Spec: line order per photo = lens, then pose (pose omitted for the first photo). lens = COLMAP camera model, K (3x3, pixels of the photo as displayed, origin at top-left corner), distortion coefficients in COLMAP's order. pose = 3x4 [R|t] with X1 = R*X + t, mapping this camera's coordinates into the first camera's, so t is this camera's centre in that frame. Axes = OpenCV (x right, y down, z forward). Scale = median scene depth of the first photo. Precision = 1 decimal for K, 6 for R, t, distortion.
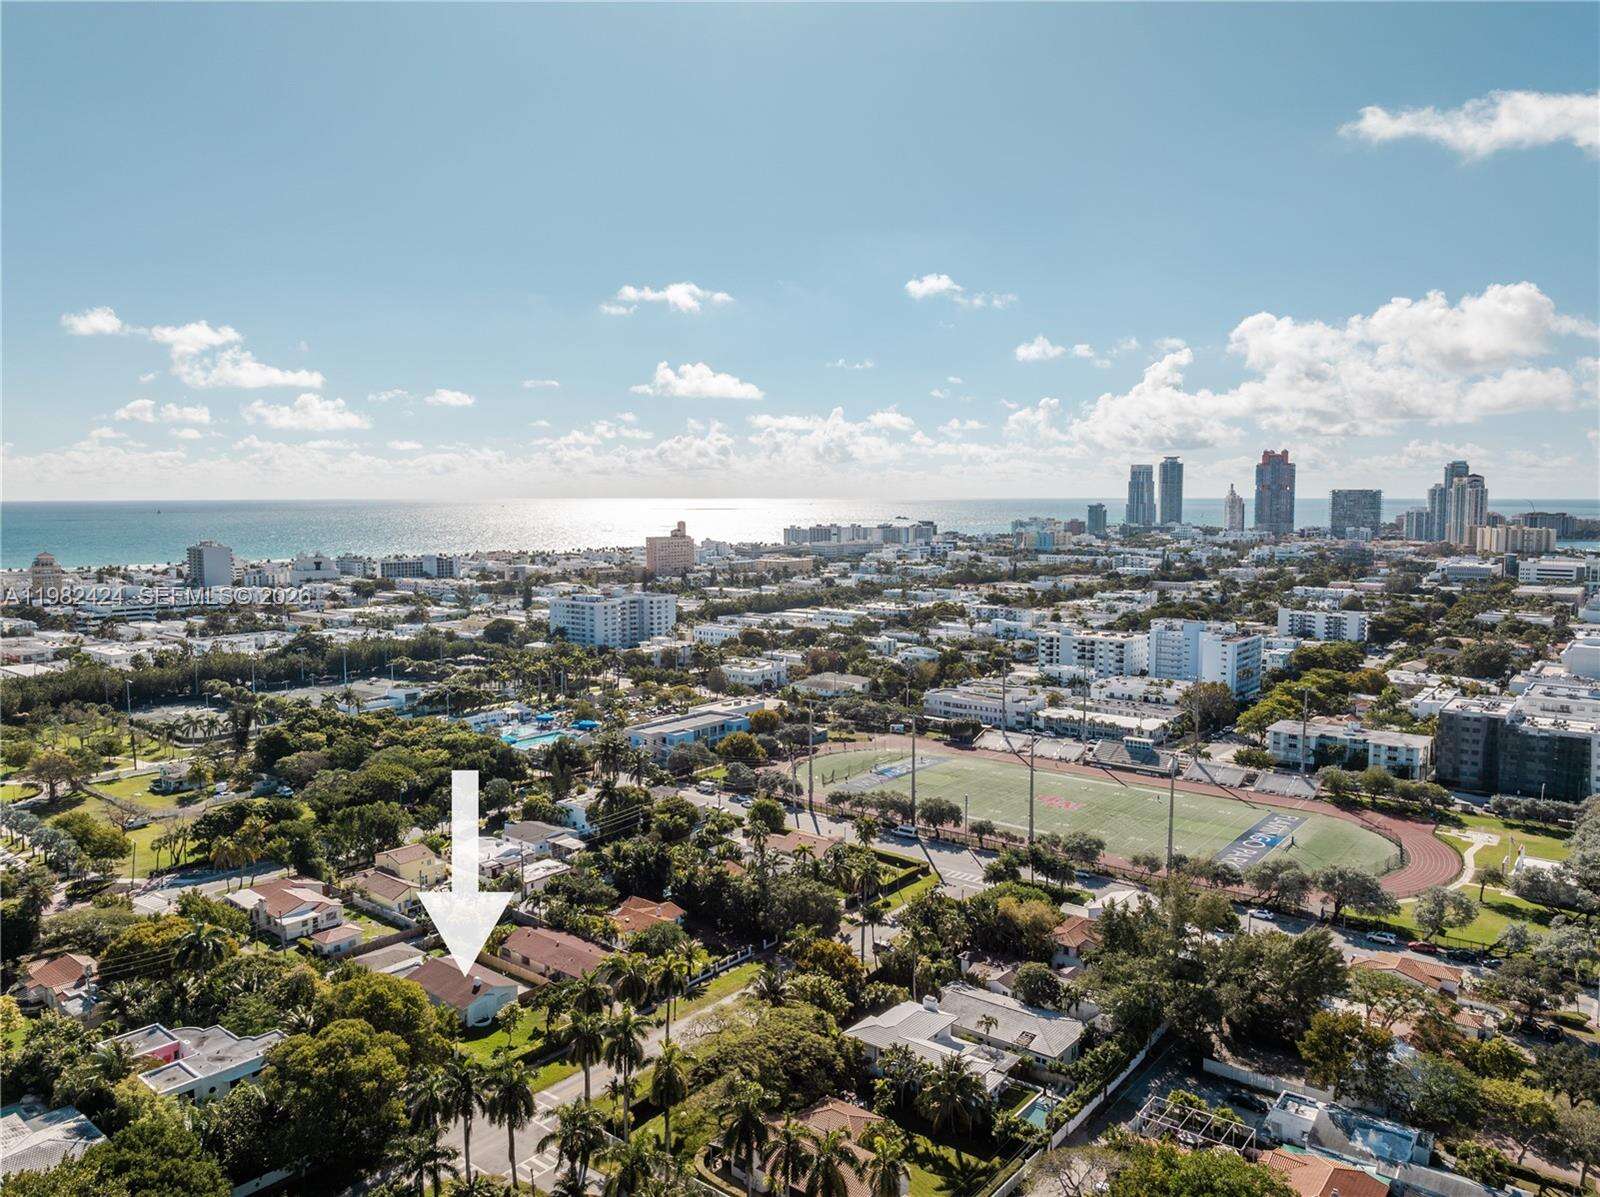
lens RADIAL K [[1128.4, 0, 800.0], [0, 1128.4, 598.5], [0, 0, 1]] dist [-0.042463, -0.002642]
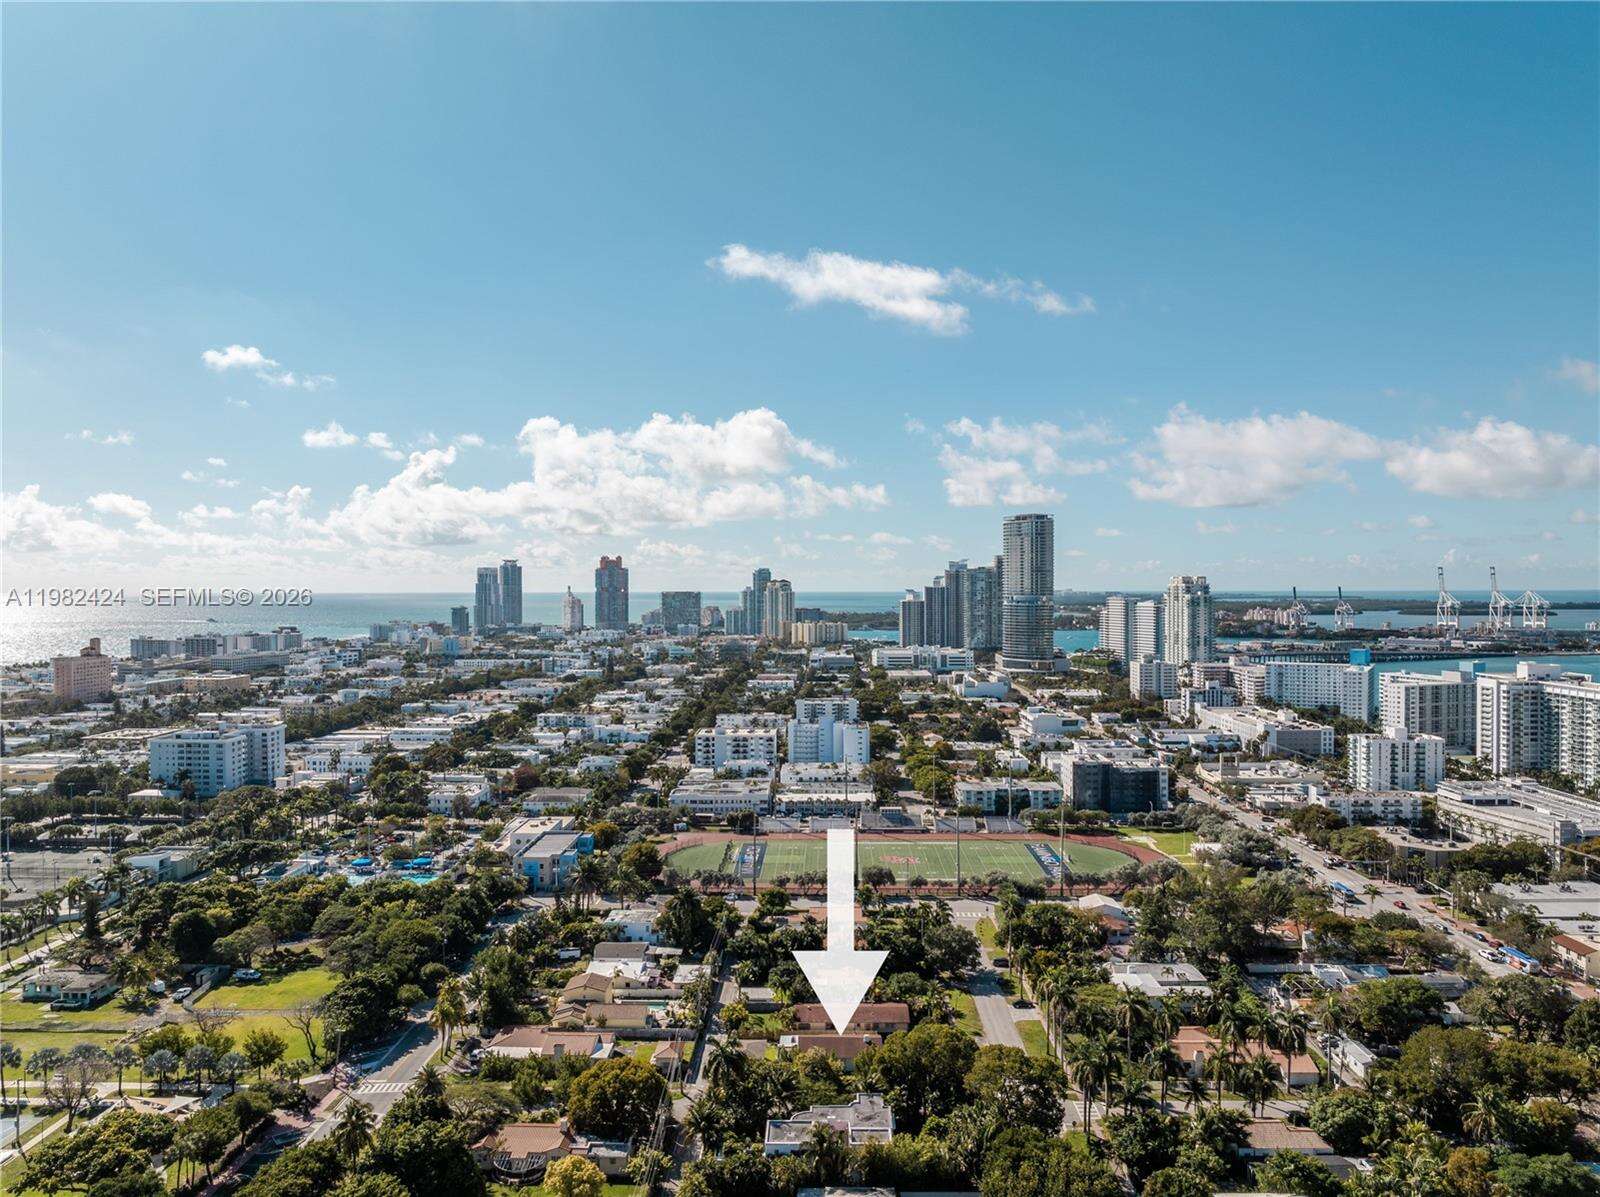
lens RADIAL K [[1126.2, 0, 845.5], [0, 1126.2, 594.8], [0, 0, 1]] dist [-0.019890, 0.000542]
pose [[0.771531, -0.000216, 0.636191, -0.817937], [0.054678, 0.996322, -0.065972, -0.057414], [-0.633837, 0.085685, 0.768706, -0.011291]]
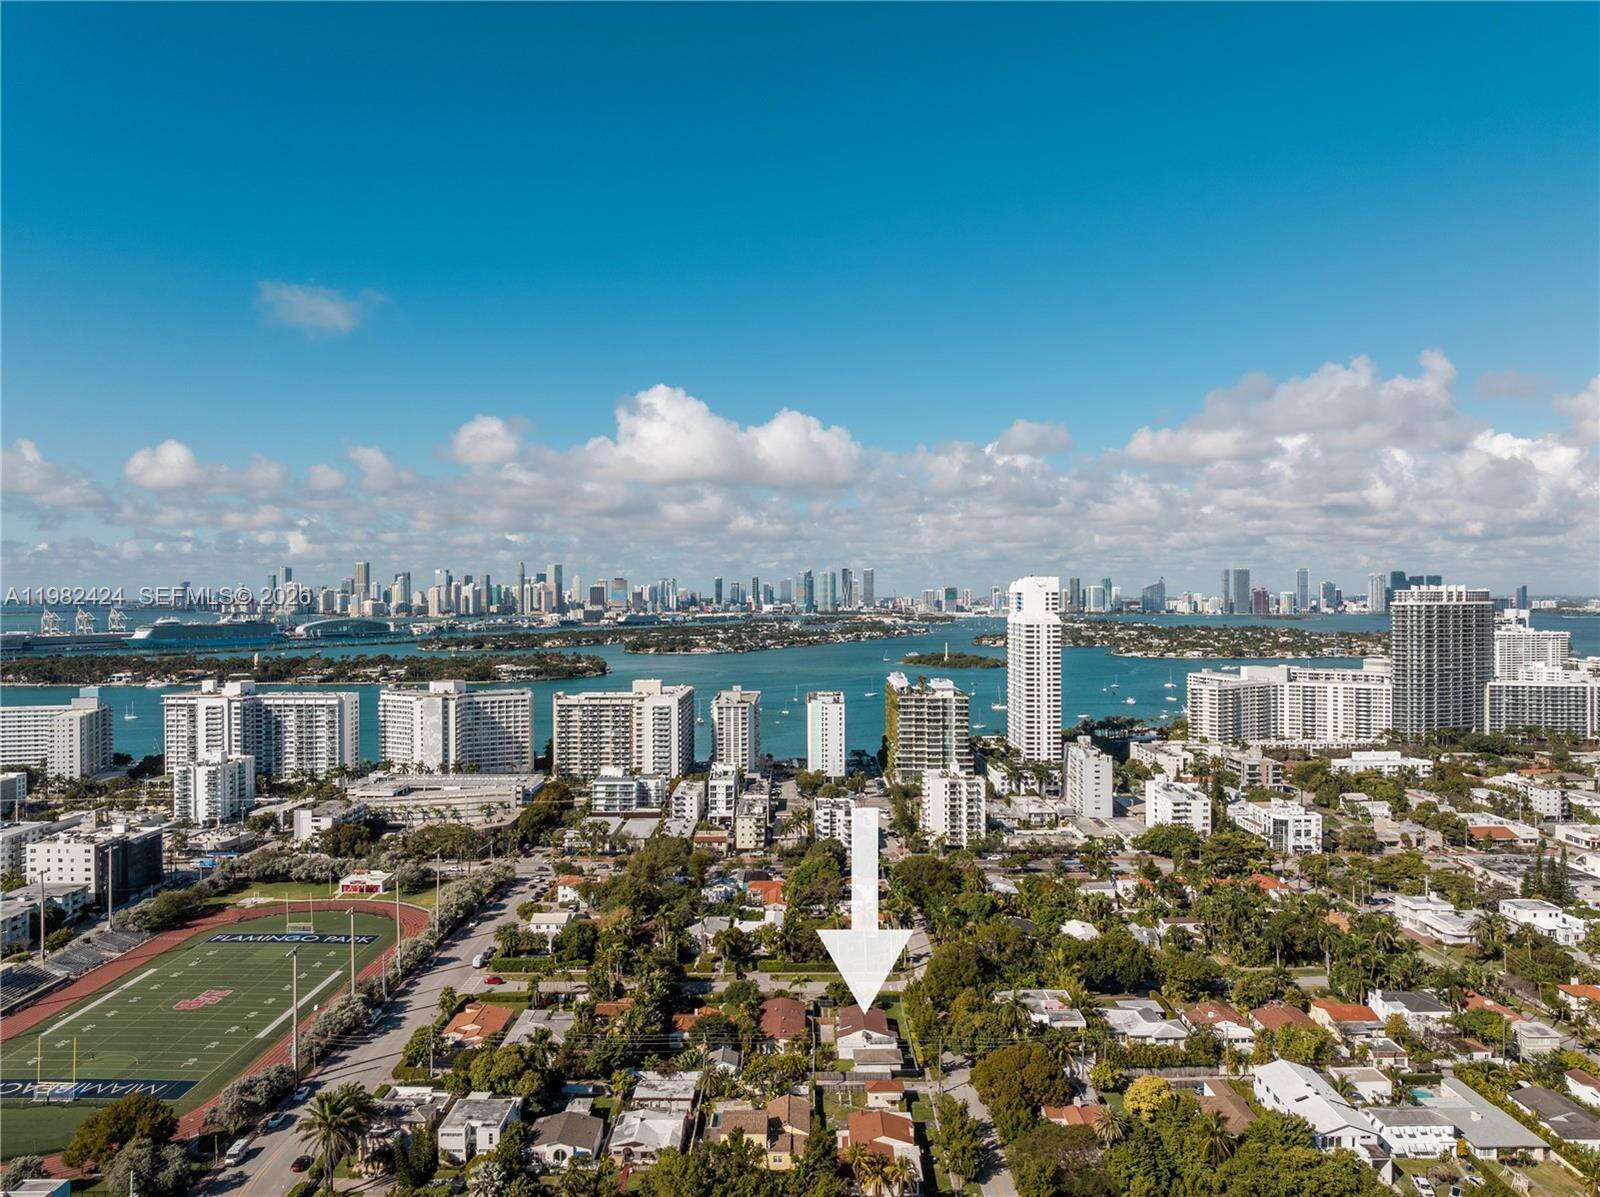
lens RADIAL K [[1114.6, 0, 800.0], [0, 1114.6, 598.5], [0, 0, 1]] dist [-0.038100, 0.003248]
pose [[-0.625285, 0.003754, 0.780387, -1.026498], [0.075989, 0.995529, 0.056098, -0.220214], [-0.776688, 0.094378, -0.622775, 1.420945]]
